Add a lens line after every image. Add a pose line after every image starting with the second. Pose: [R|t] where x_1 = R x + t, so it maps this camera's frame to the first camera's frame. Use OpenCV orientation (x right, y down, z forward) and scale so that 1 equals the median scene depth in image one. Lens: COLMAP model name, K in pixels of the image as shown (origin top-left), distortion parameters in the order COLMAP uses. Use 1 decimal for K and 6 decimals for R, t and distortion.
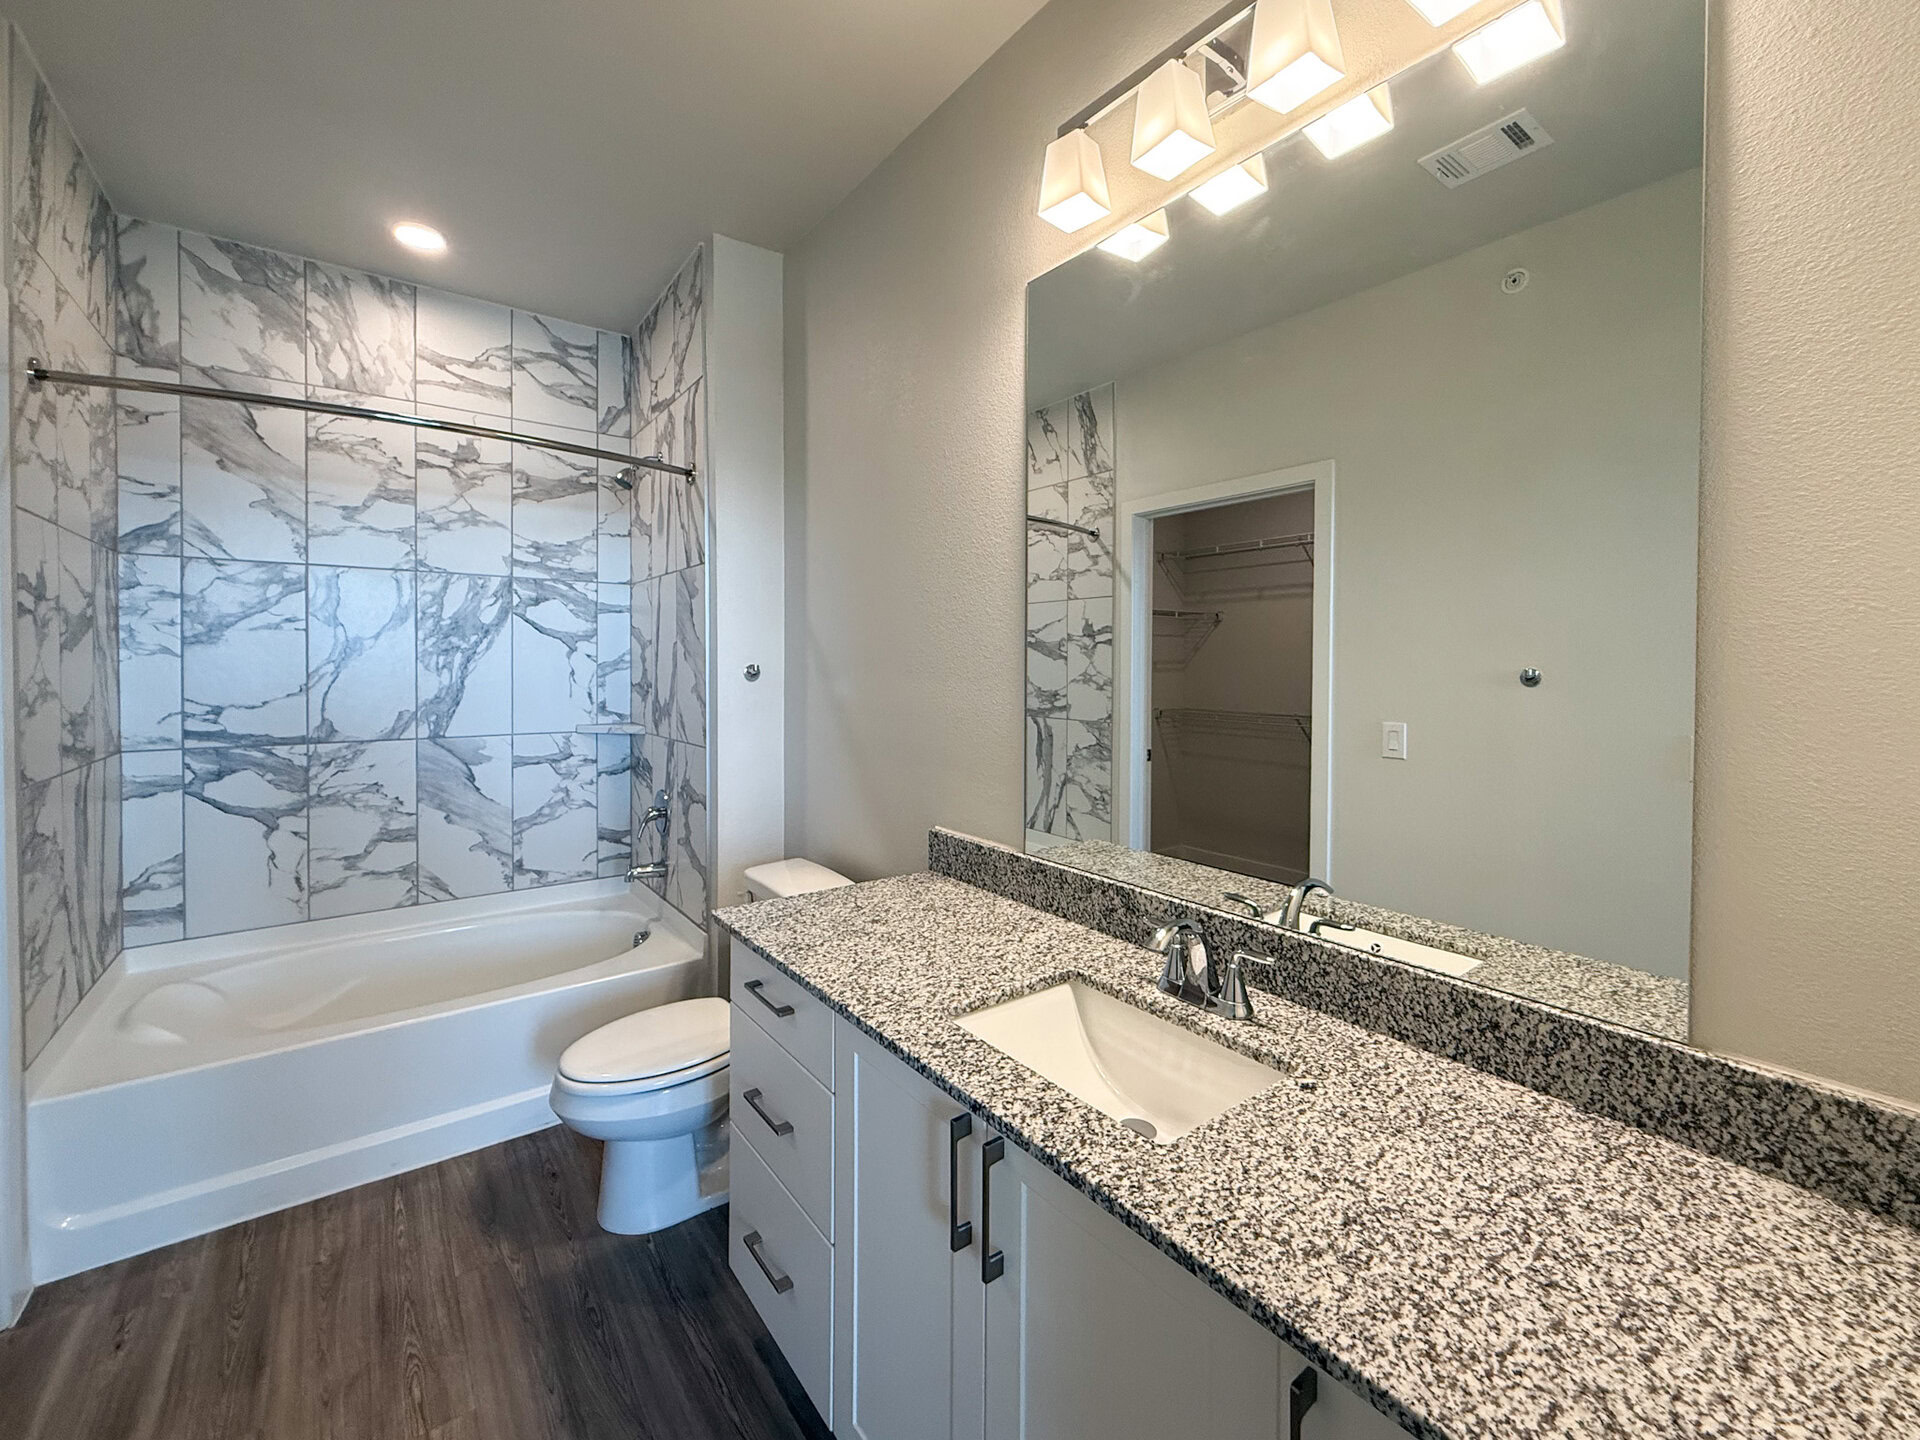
lens RADIAL K [[795.9, 0, 955.9], [0, 795.9, 673.2], [0, 0, 1]] dist [-0.001610, -0.000228]
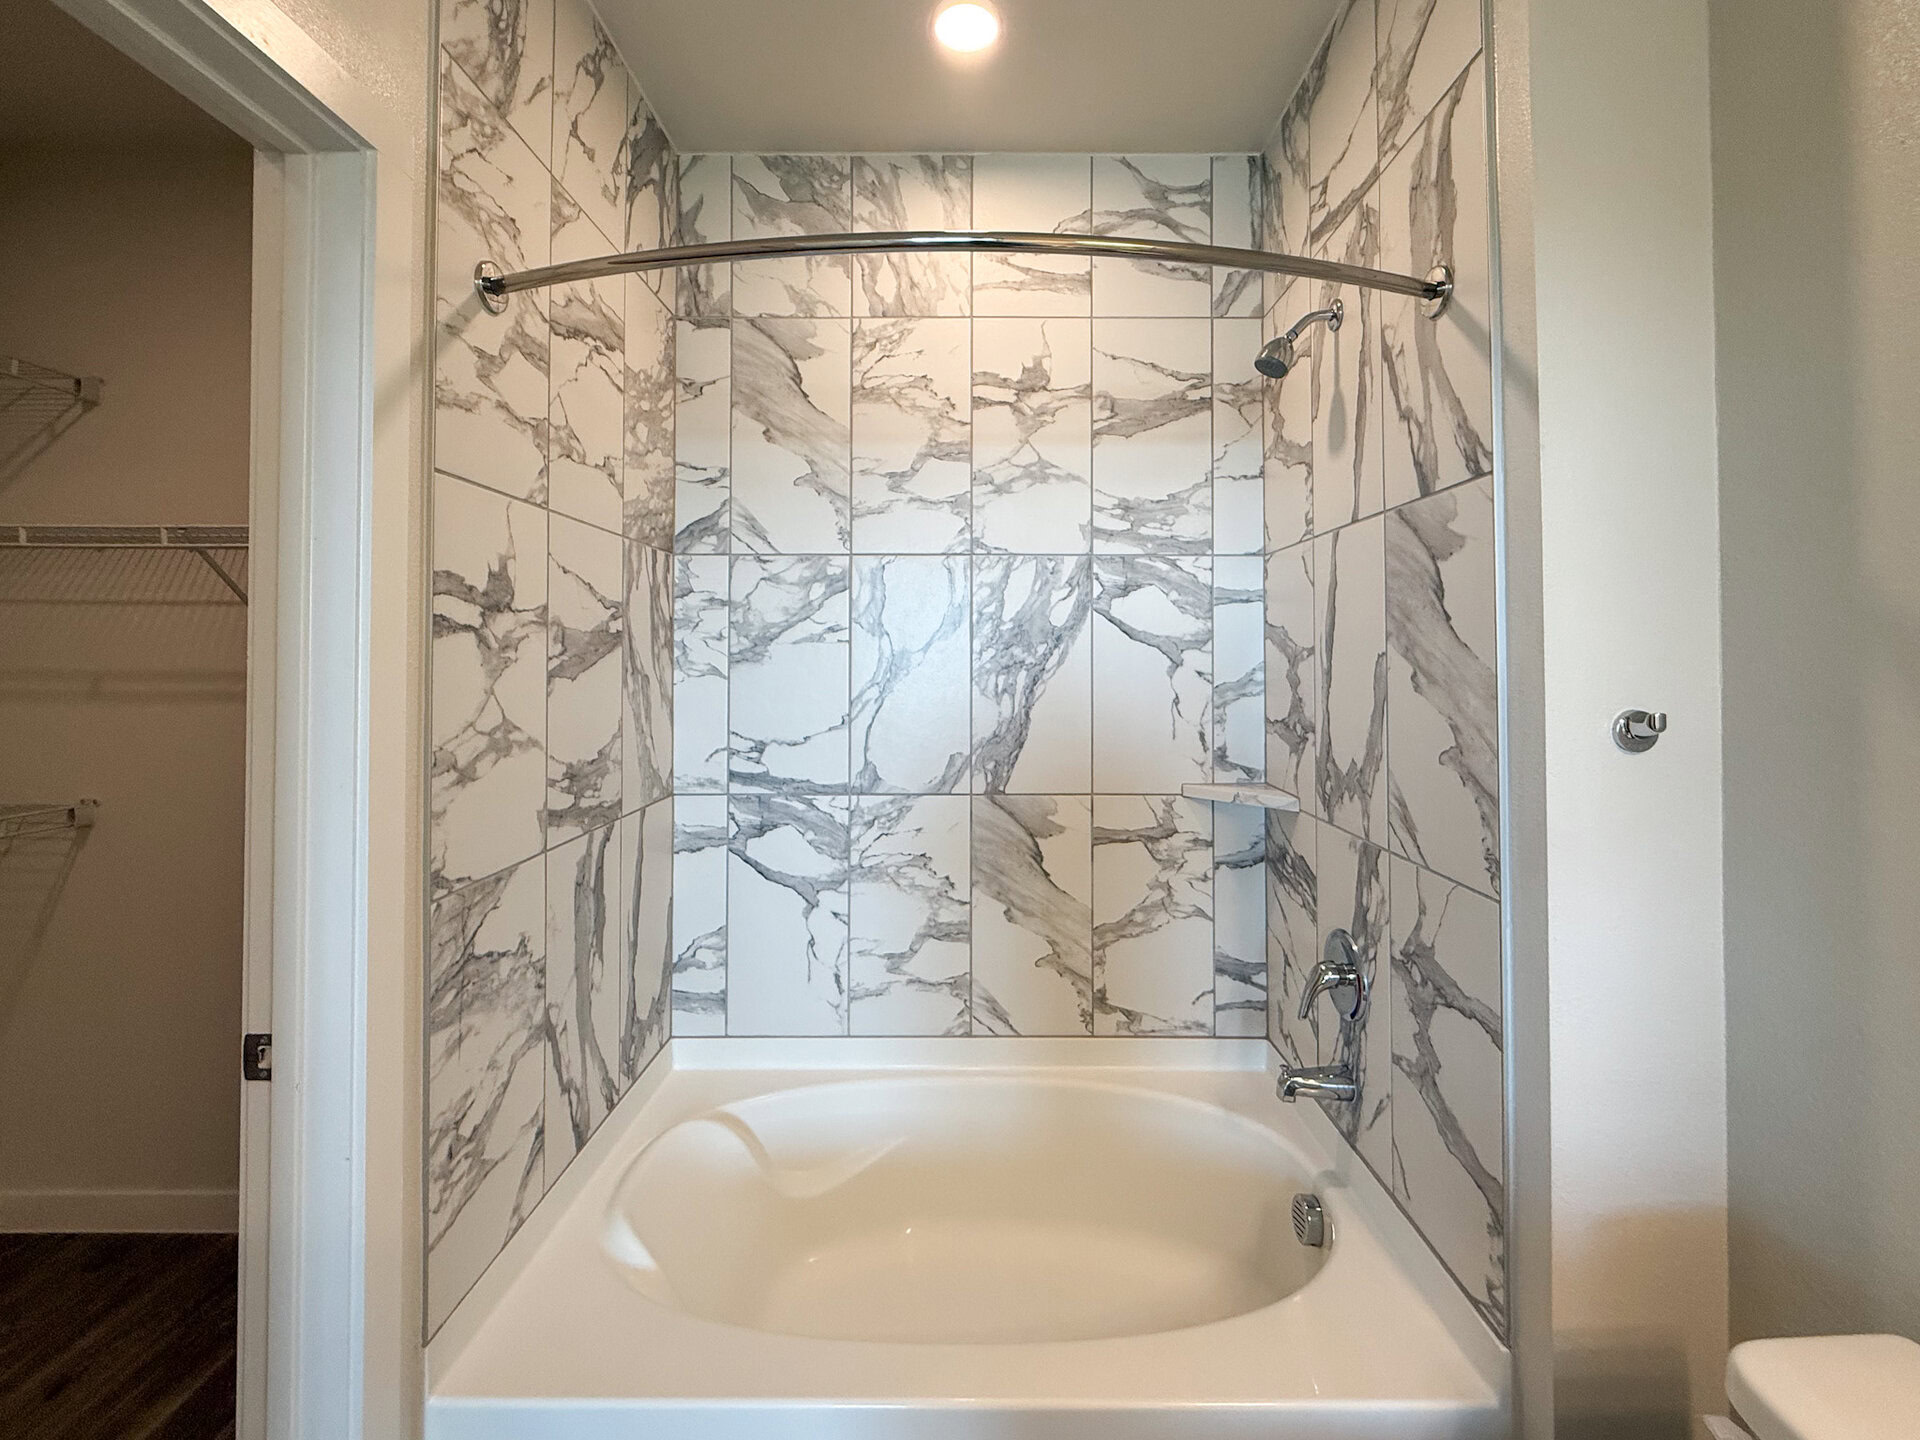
lens RADIAL K [[822.7, 0, 967.4], [0, 822.7, 653.5], [0, 0, 1]] dist [0.000322, 0.000143]
pose [[0.798574, -0.010288, -0.601809, -0.258096], [-0.004008, 0.999741, -0.022408, -0.026123], [0.601884, 0.020307, 0.798325, 0.441700]]
